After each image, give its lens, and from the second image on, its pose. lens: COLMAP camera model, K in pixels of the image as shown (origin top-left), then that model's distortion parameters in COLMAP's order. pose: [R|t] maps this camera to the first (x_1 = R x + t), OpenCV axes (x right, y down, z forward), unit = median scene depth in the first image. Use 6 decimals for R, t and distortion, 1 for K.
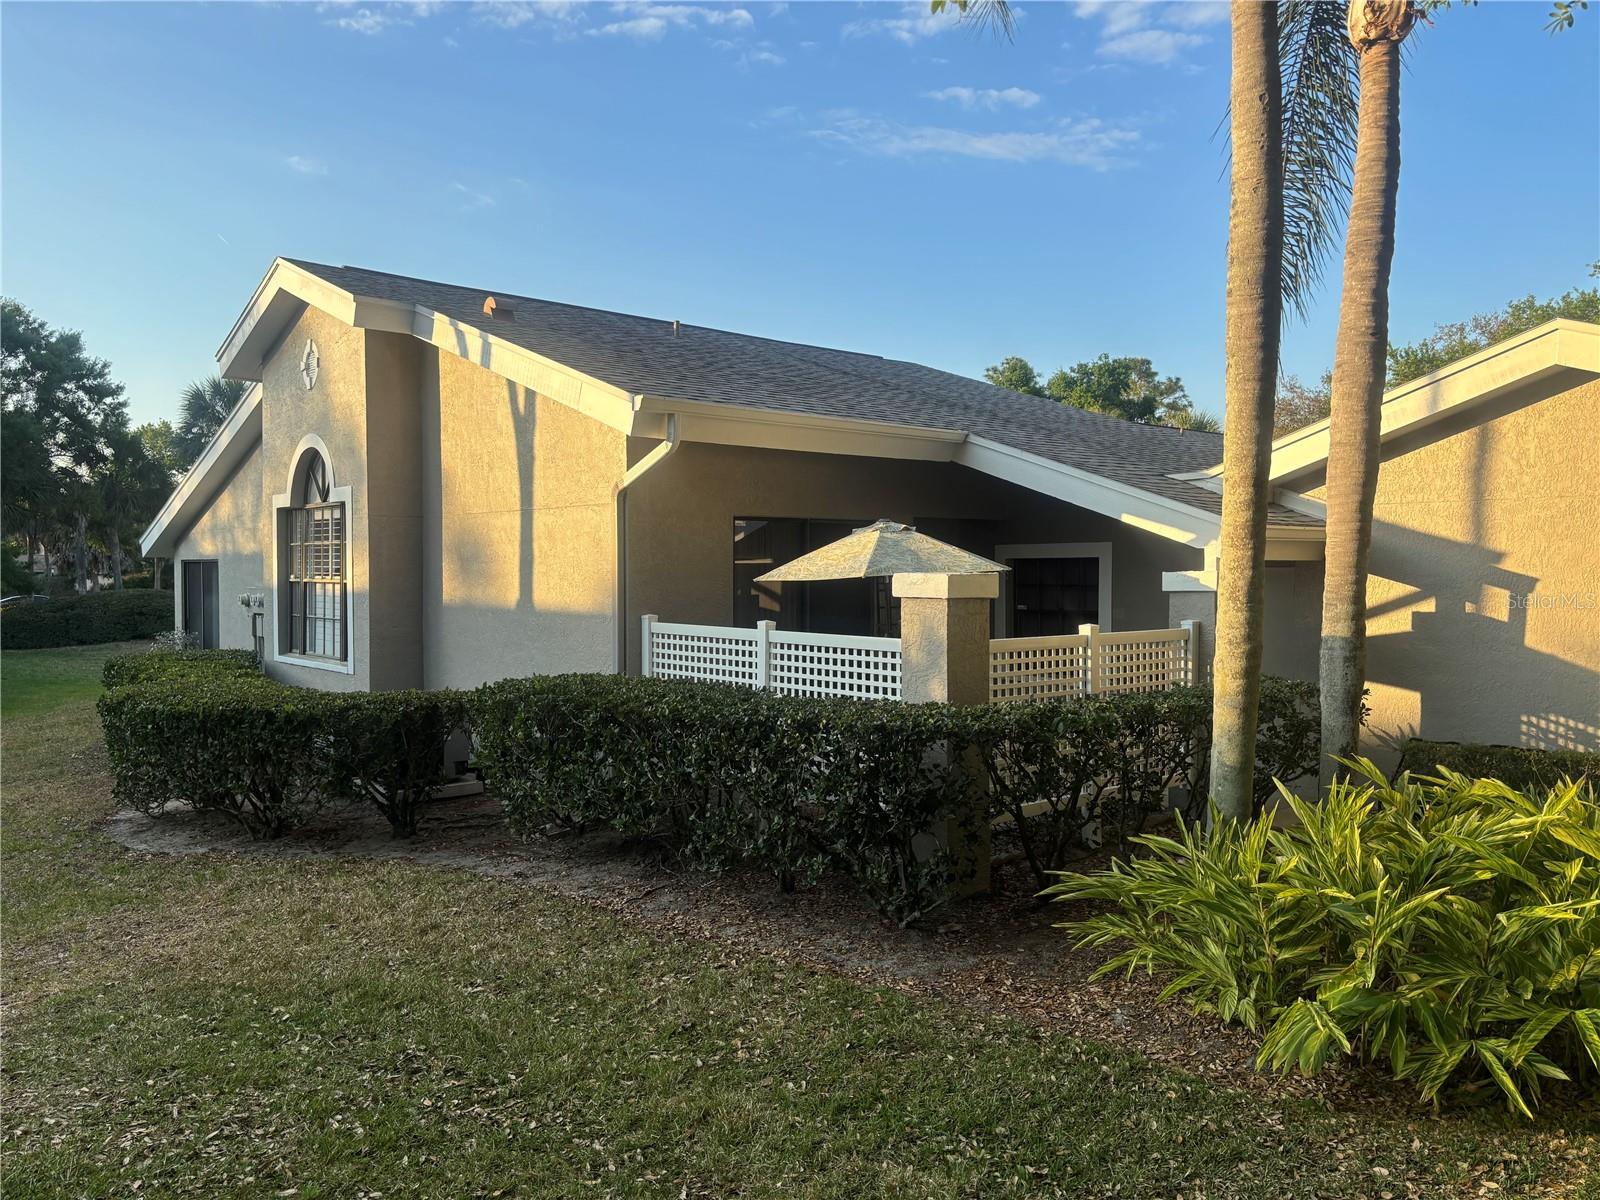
lens RADIAL K [[1208.8, 0, 800.8], [0, 1208.8, 592.7], [0, 0, 1]] dist [0.043332, -0.059111]
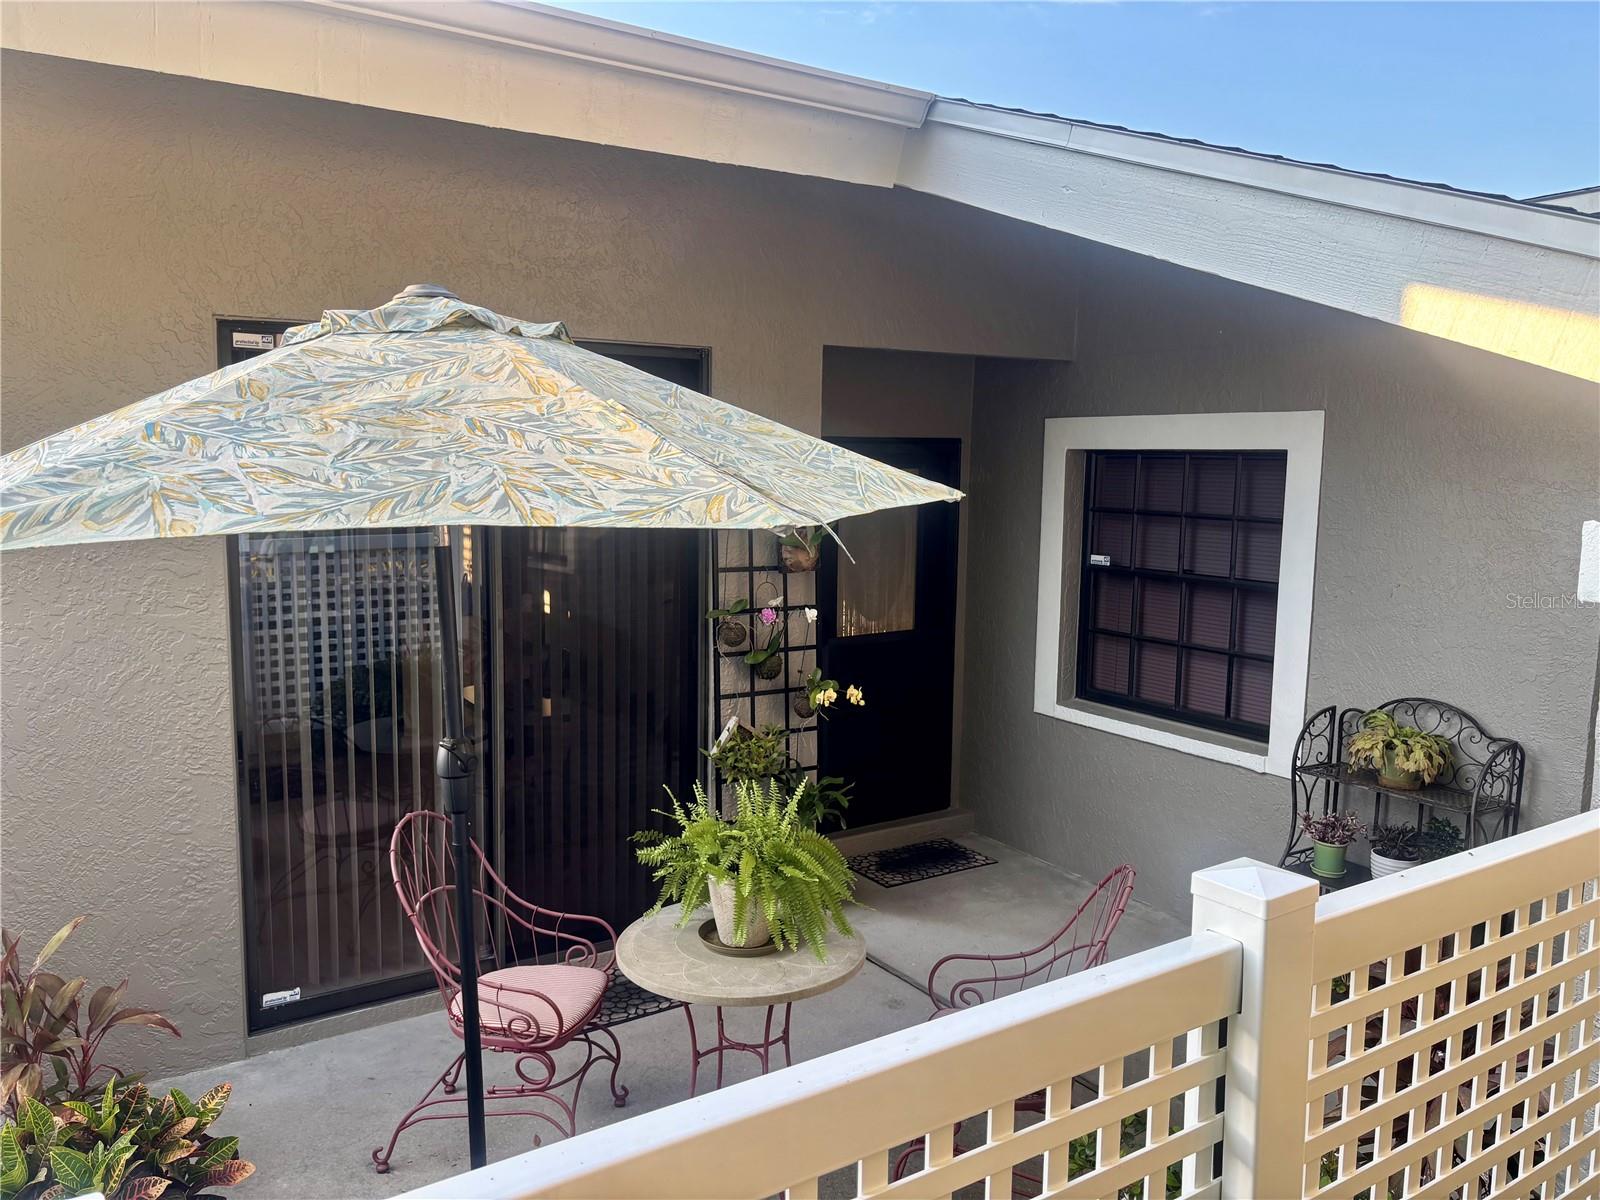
lens RADIAL K [[1208.8, 0, 788.4], [0, 1208.8, 601.7], [0, 0, 1]] dist [0.043332, -0.059111]
pose [[0.991390, 0.027944, -0.127924, 0.174879], [-0.015027, 0.994788, 0.100852, -0.022932], [0.130075, -0.098061, 0.986643, 0.746192]]
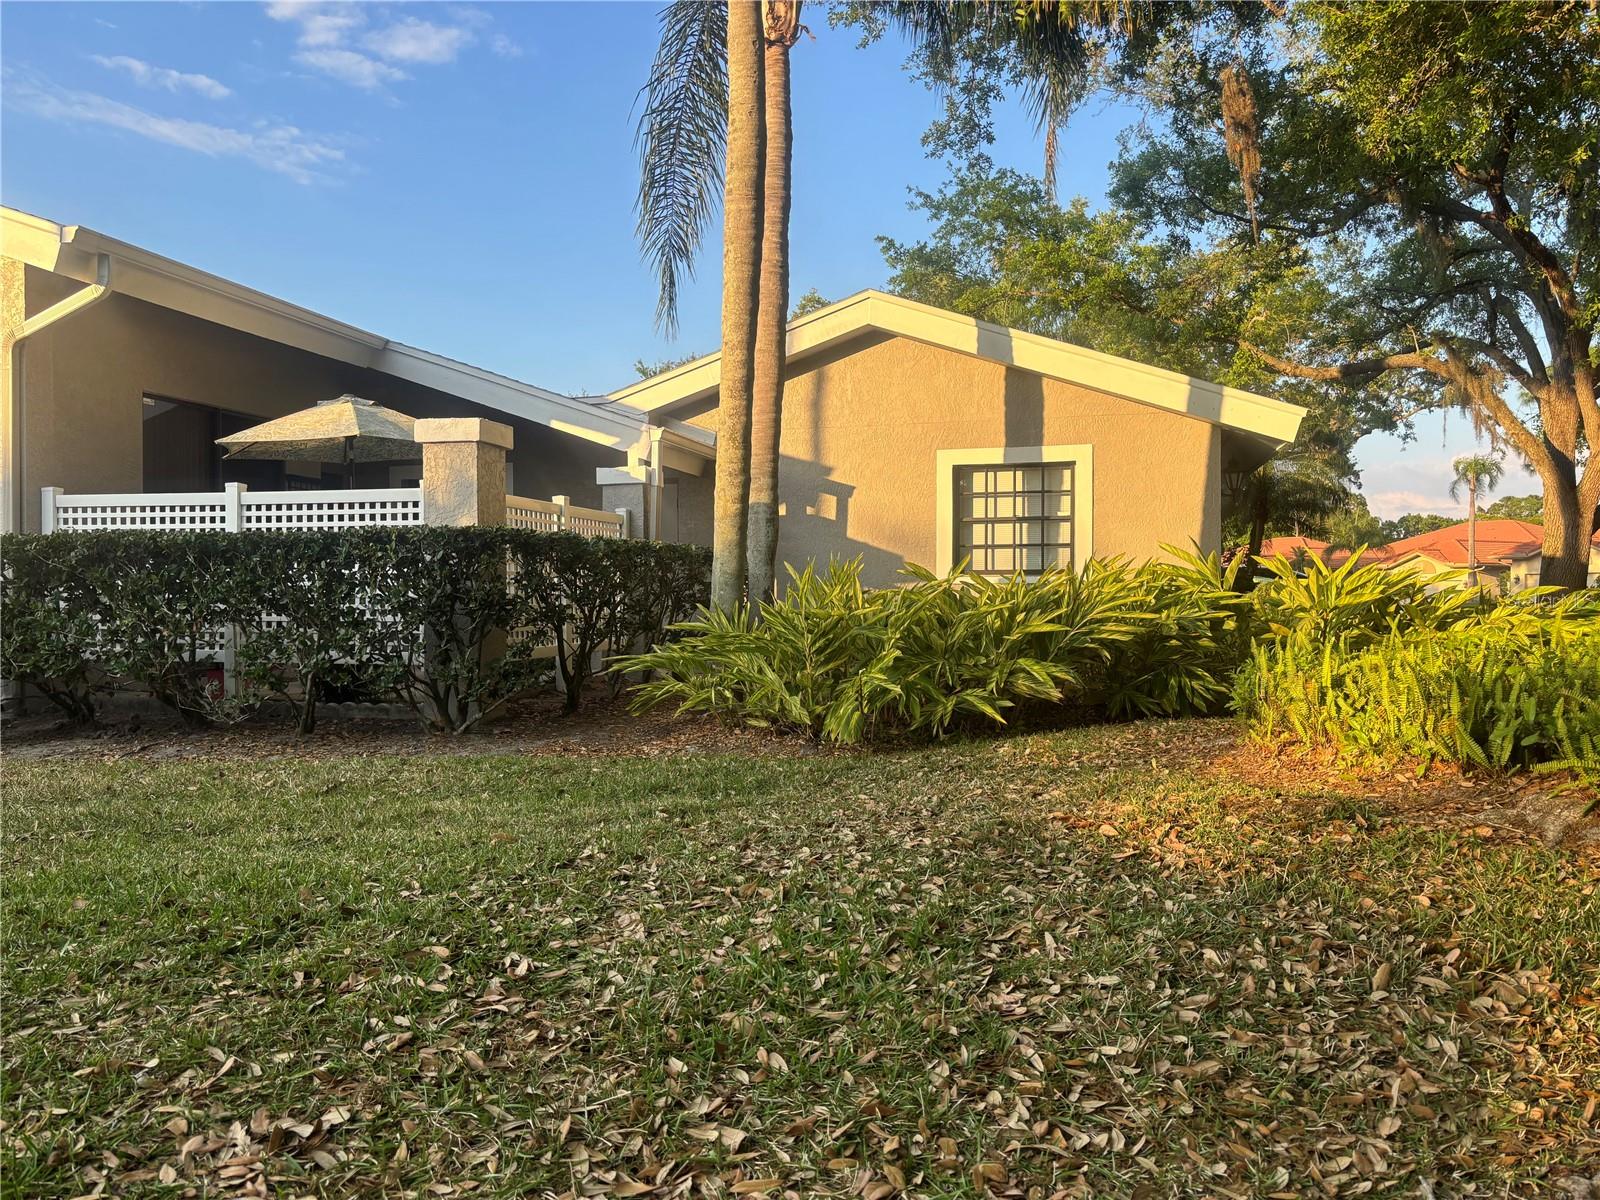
lens RADIAL K [[1208.8, 0, 808.0], [0, 1208.8, 606.9], [0, 0, 1]] dist [0.043332, -0.059111]
pose [[0.805910, -0.007467, 0.591991, -0.218409], [0.016031, 0.999829, -0.009212, 0.128415], [-0.591821, 0.016914, 0.805892, -0.036833]]
